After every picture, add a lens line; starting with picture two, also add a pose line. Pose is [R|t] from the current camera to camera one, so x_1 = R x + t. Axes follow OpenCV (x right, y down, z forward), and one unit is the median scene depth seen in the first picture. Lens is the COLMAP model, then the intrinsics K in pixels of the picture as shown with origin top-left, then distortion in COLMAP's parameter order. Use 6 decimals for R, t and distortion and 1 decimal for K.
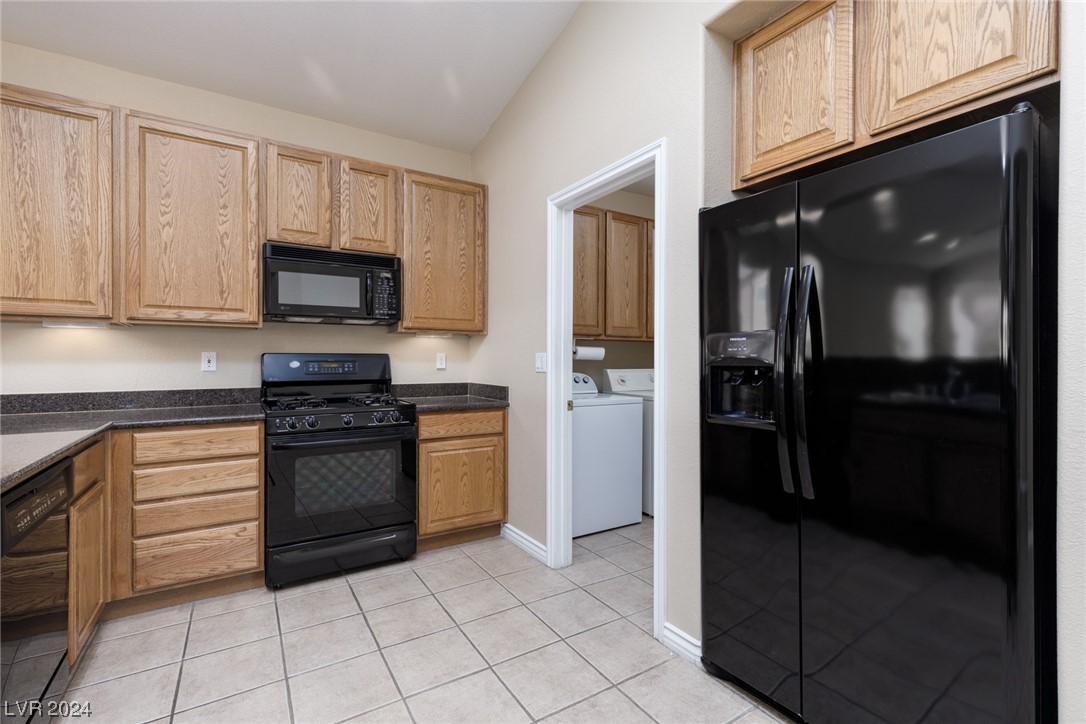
lens RADIAL K [[488.6, 0, 542.8], [0, 488.6, 361.4], [0, 0, 1]] dist [0.008944, -0.000632]
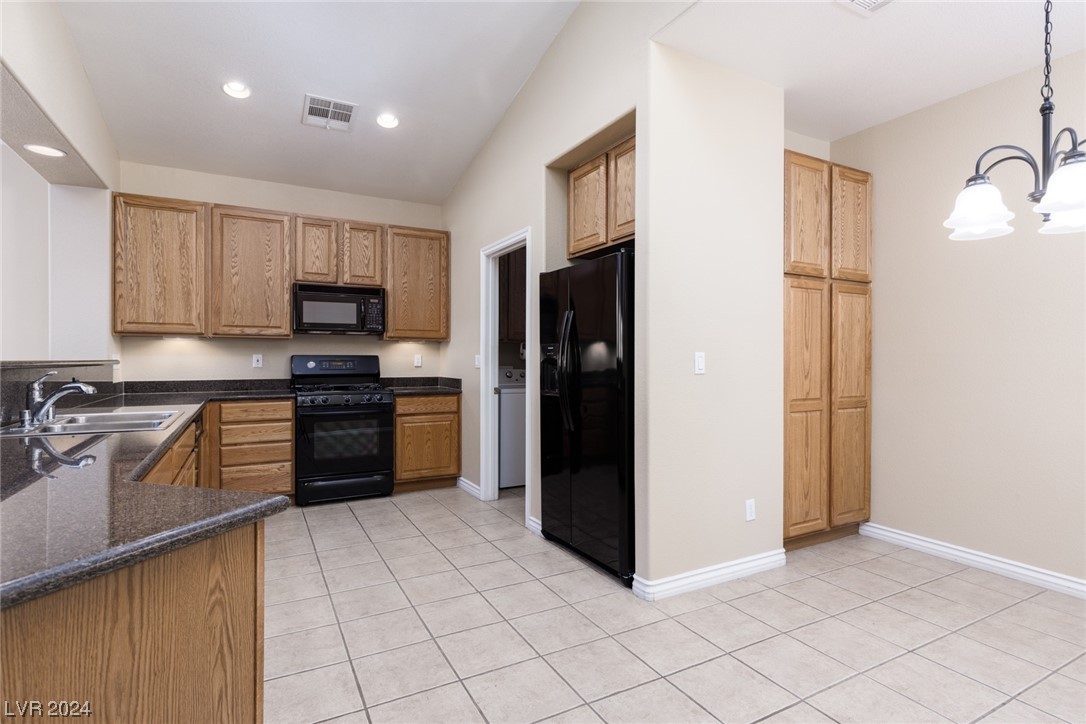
lens RADIAL K [[548.0, 0, 548.2], [0, 548.0, 362.6], [0, 0, 1]] dist [-0.001610, 0.001008]
pose [[0.998245, 0.000070, -0.059220, 0.323522], [0.000050, 0.999998, 0.002010, 0.002525], [0.059220, -0.002009, 0.998243, -0.658679]]
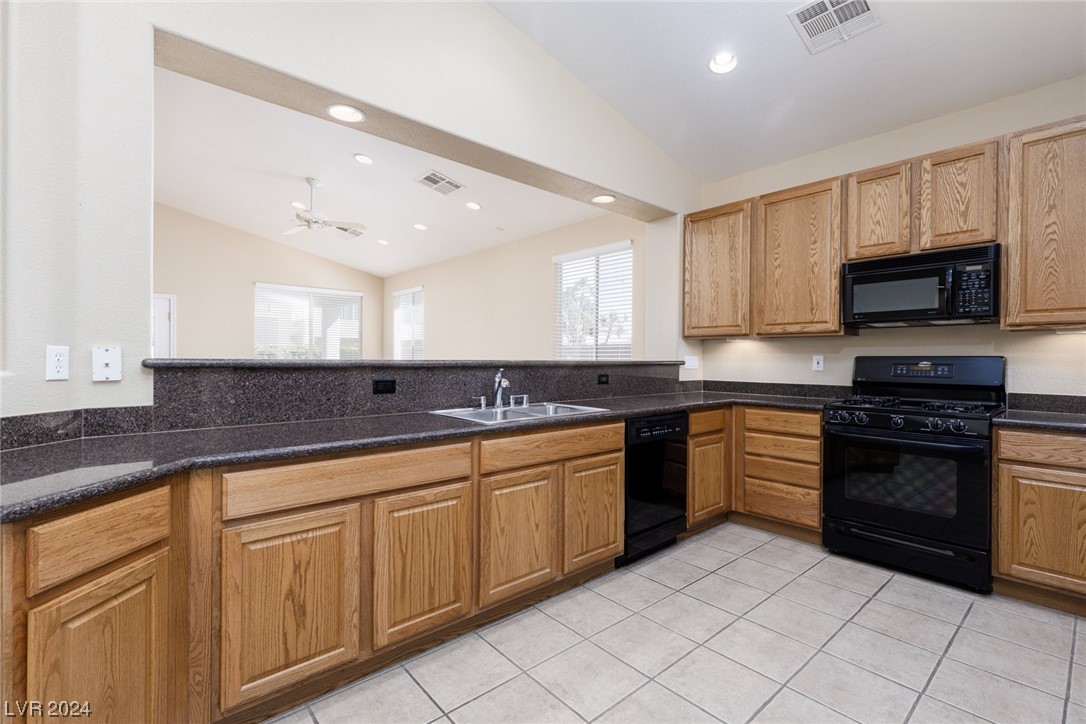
lens RADIAL K [[488.6, 0, 539.3], [0, 488.6, 361.7], [0, 0, 1]] dist [0.008944, -0.000632]
pose [[0.154297, 0.005736, -0.988008, 0.500178], [-0.009877, 0.999942, 0.004263, -0.001728], [0.987975, 0.009101, 0.154344, 0.094469]]
